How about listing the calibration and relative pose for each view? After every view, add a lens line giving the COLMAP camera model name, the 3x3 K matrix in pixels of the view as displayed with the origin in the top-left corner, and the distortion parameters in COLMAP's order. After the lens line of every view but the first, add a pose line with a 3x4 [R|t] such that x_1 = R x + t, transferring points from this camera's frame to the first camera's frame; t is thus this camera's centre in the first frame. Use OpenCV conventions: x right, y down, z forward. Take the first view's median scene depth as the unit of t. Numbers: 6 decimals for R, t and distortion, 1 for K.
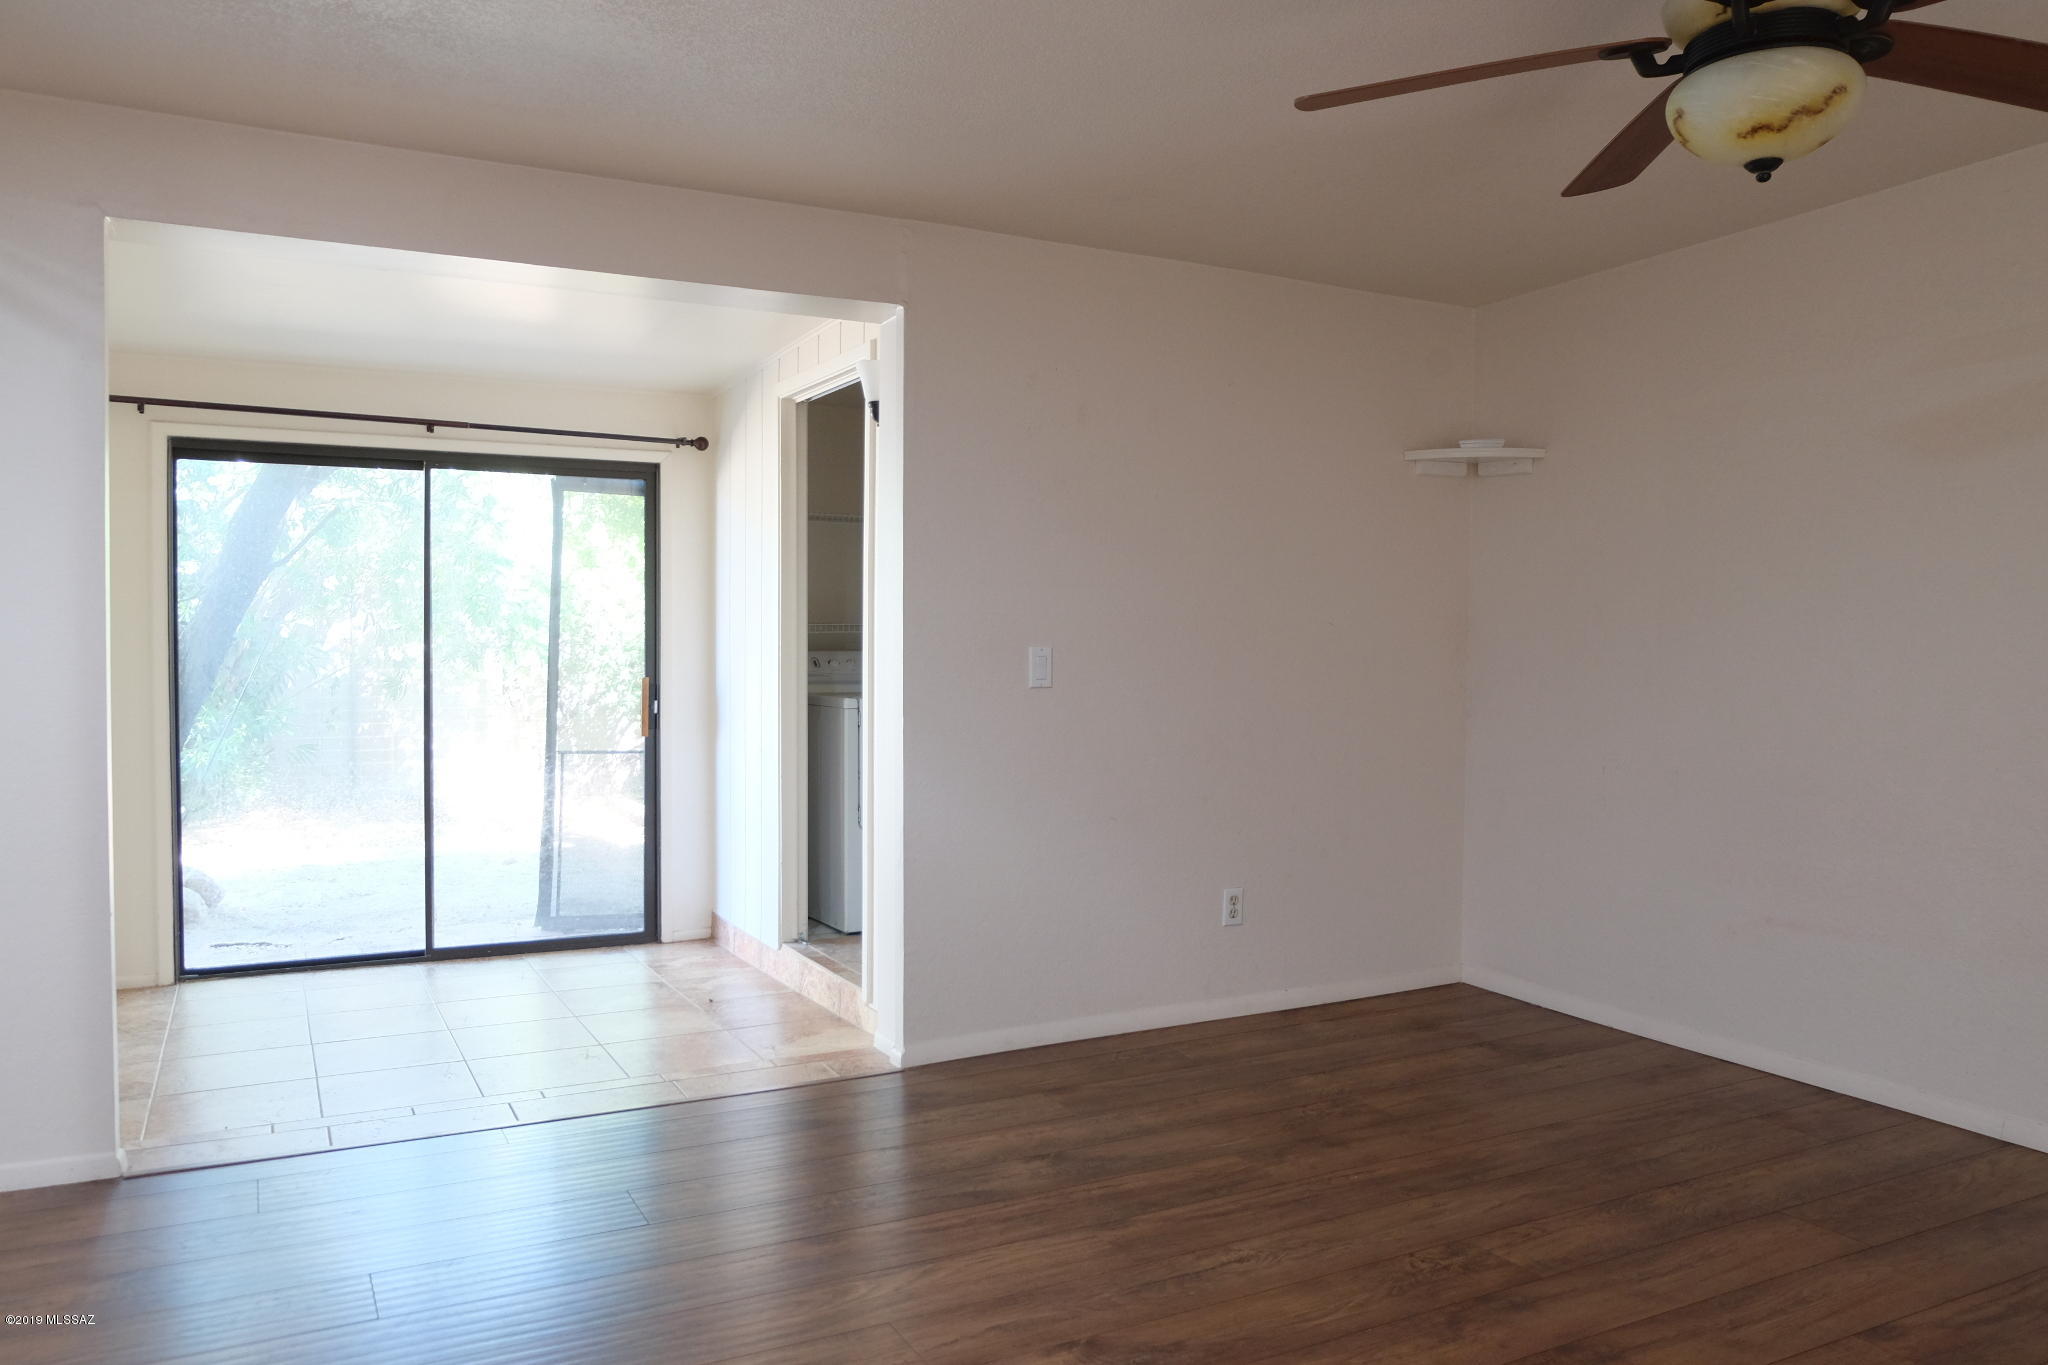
lens RADIAL K [[1461.4, 0, 1015.4], [0, 1461.4, 684.0], [0, 0, 1]] dist [-0.061719, 0.078372]
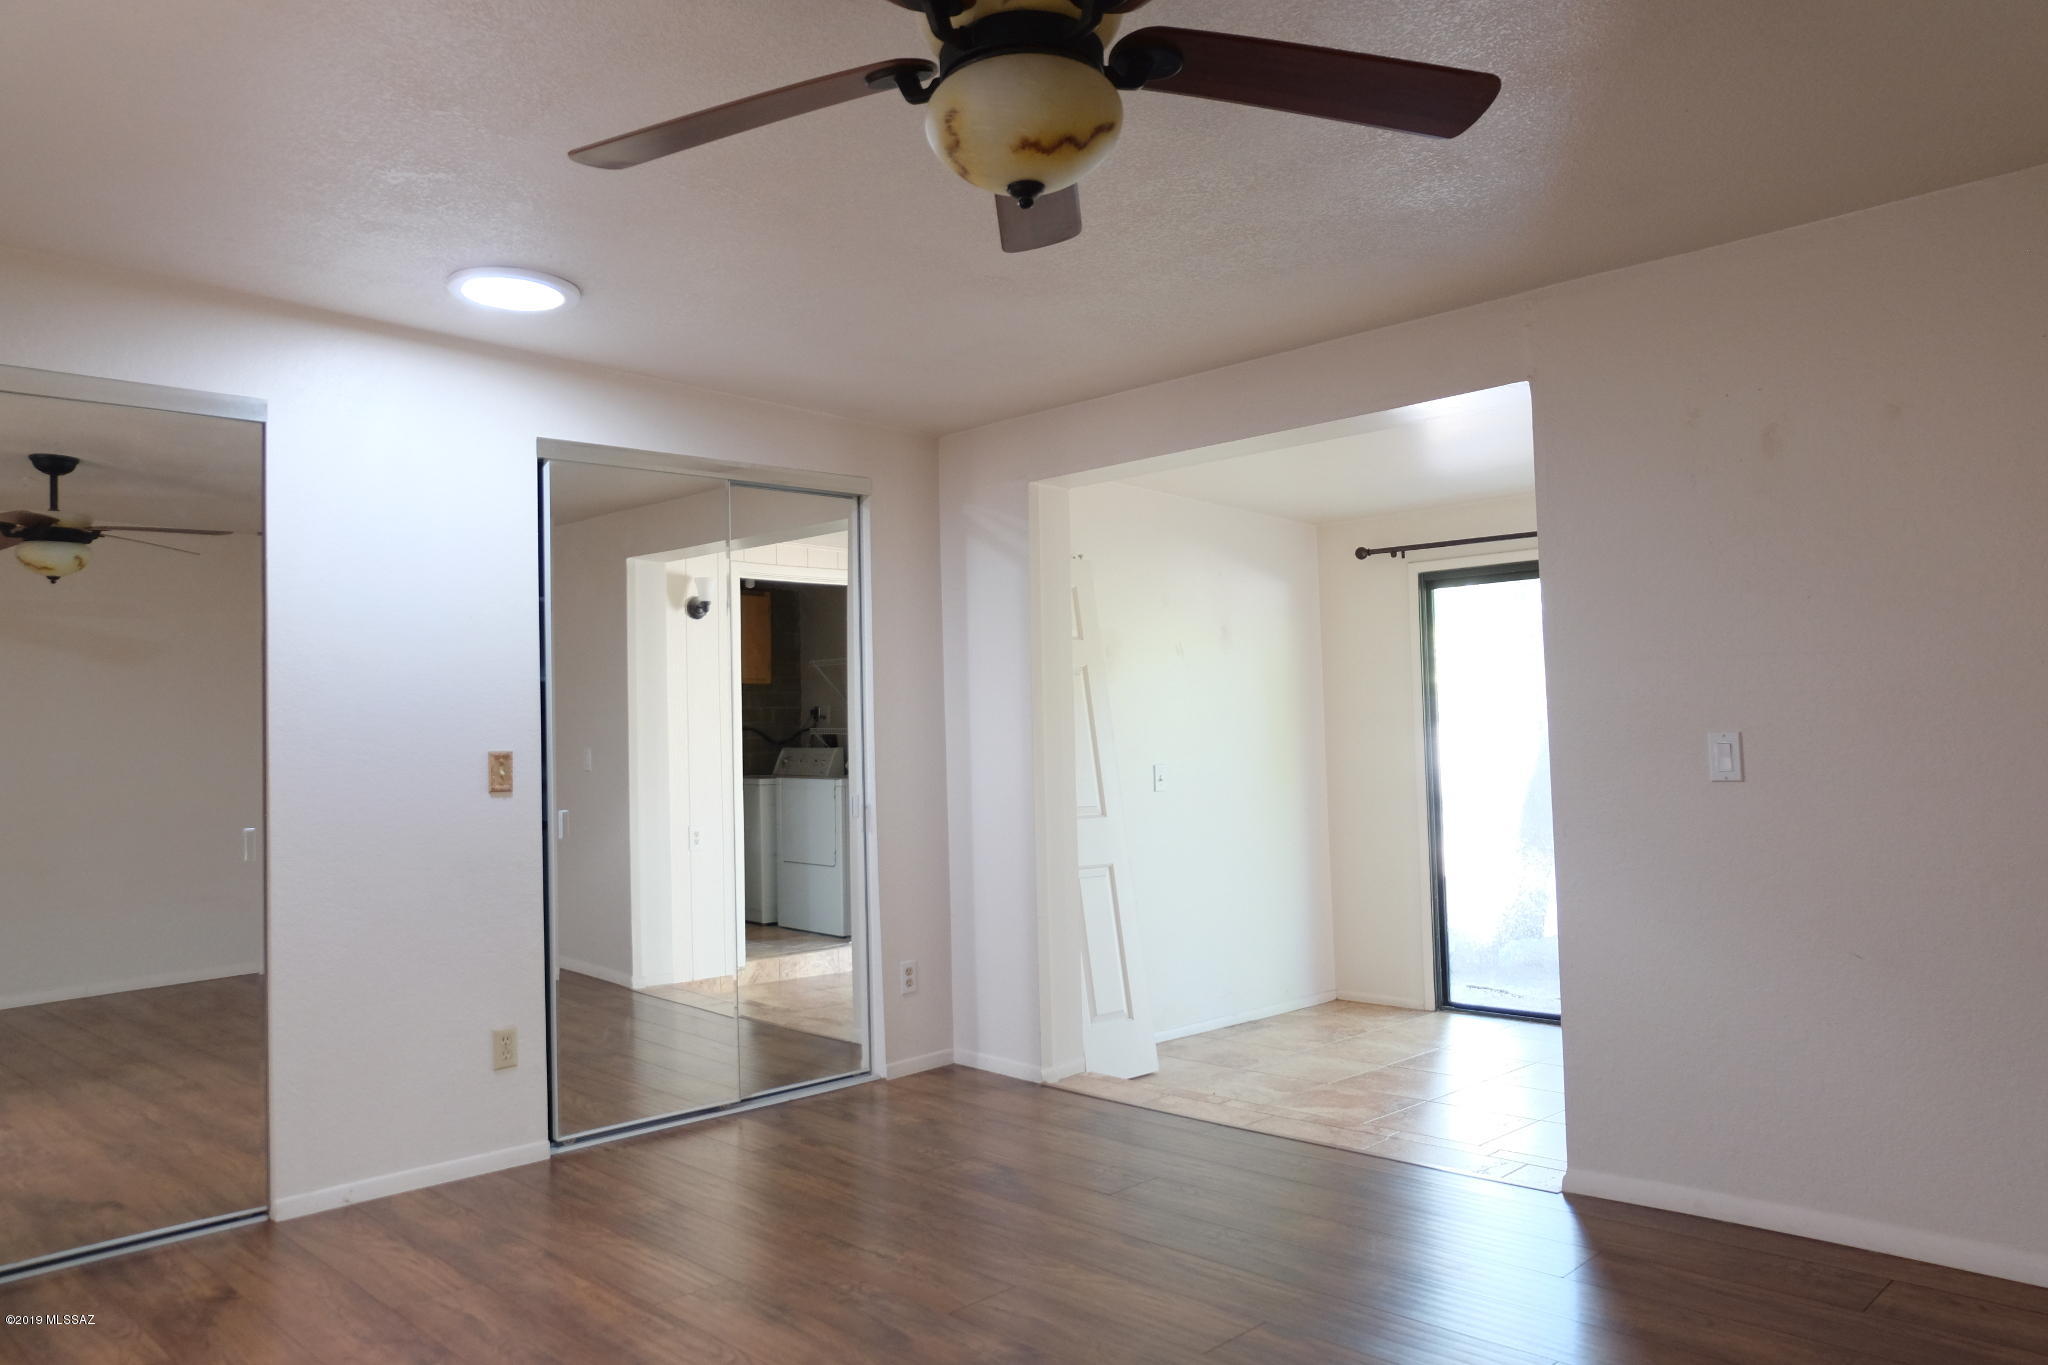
lens RADIAL K [[1440.4, 0, 1024.0], [0, 1440.4, 682.5], [0, 0, 1]] dist [-0.000987, -0.001791]
pose [[0.317422, -0.046523, -0.947143, 0.665978], [-0.011682, 0.998528, -0.052962, -0.005628], [0.948212, 0.027875, 0.316411, 0.362458]]
